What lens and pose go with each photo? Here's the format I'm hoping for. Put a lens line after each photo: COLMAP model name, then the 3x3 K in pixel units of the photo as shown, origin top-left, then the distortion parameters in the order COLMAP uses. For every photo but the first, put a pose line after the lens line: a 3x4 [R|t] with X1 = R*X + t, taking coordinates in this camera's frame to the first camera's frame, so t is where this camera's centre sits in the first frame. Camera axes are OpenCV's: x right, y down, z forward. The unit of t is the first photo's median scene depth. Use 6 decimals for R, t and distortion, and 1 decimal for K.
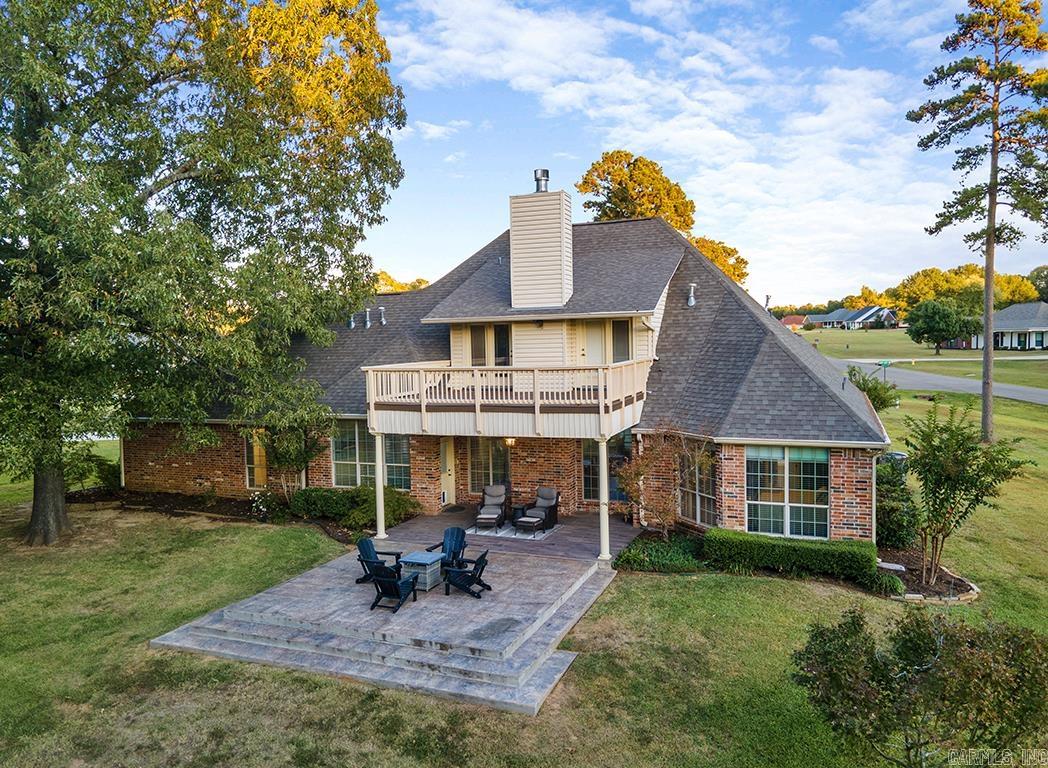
lens RADIAL K [[771.6, 0, 527.2], [0, 771.6, 388.9], [0, 0, 1]] dist [0.035937, 0.007752]
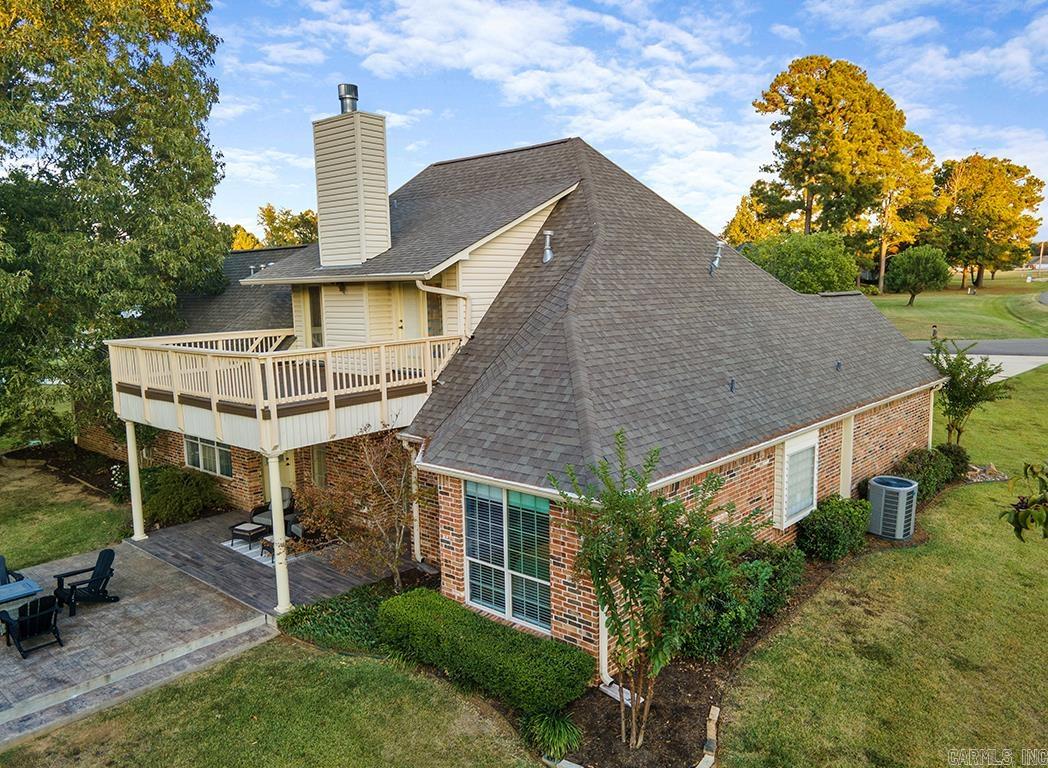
lens RADIAL K [[771.6, 0, 522.6], [0, 771.6, 386.0], [0, 0, 1]] dist [0.035937, 0.007752]
pose [[0.939159, 0.046309, -0.340346, 0.459921], [-0.021295, 0.996814, 0.076871, -0.048583], [0.342821, -0.064946, 0.937153, 0.319427]]
